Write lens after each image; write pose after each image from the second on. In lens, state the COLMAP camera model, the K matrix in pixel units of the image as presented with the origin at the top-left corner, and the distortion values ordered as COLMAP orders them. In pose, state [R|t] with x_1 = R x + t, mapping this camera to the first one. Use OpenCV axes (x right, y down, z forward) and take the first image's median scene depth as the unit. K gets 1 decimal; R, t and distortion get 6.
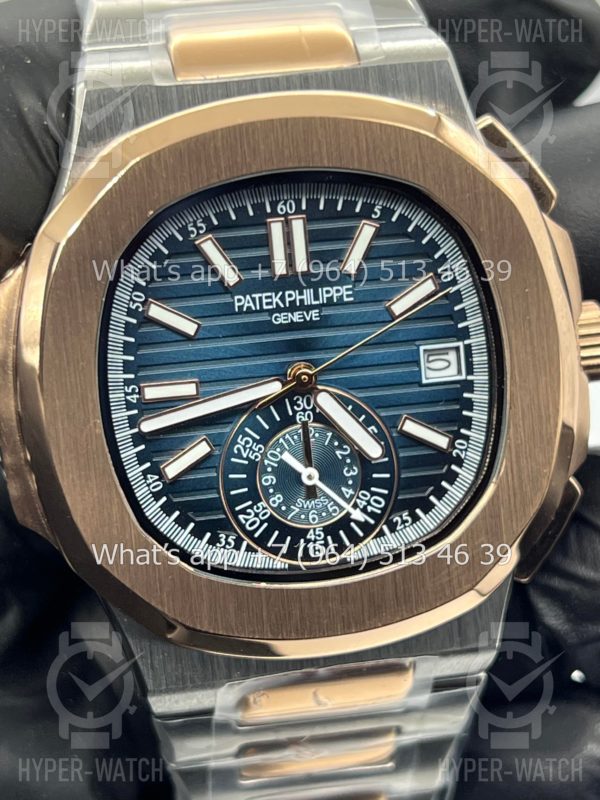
lens RADIAL K [[1809.4, 0, 287.9], [0, 1809.4, 402.2], [0, 0, 1]] dist [0.223076, 0.000000]
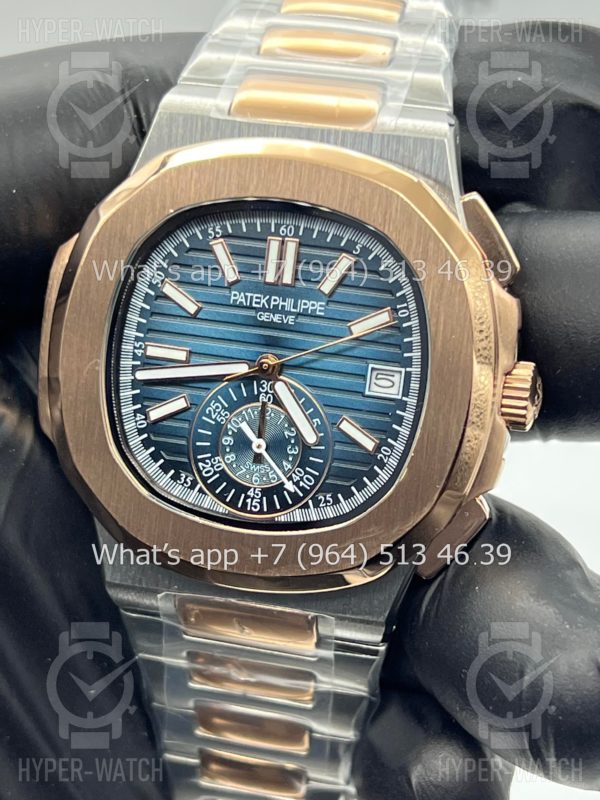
lens RADIAL K [[1809.4, 0, 304.8], [0, 1809.4, 393.8], [0, 0, 1]] dist [0.223076, 0.000000]
pose [[0.923166, 0.224981, -0.311687, 0.420602], [-0.233807, 0.972239, 0.009278, -0.012625], [0.305121, 0.064309, 0.950140, -0.172260]]
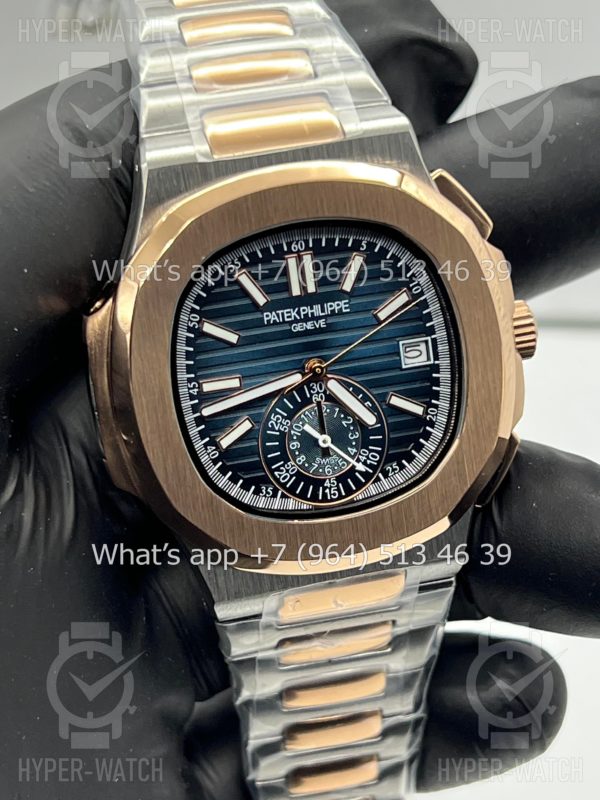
lens RADIAL K [[1809.4, 0, 280.3], [0, 1809.4, 406.1], [0, 0, 1]] dist [0.223076, 0.000000]
pose [[0.997598, -0.054284, 0.043032, -0.079005], [0.052691, 0.997914, 0.037312, -0.038338], [-0.044968, -0.034955, 0.998377, -0.366697]]
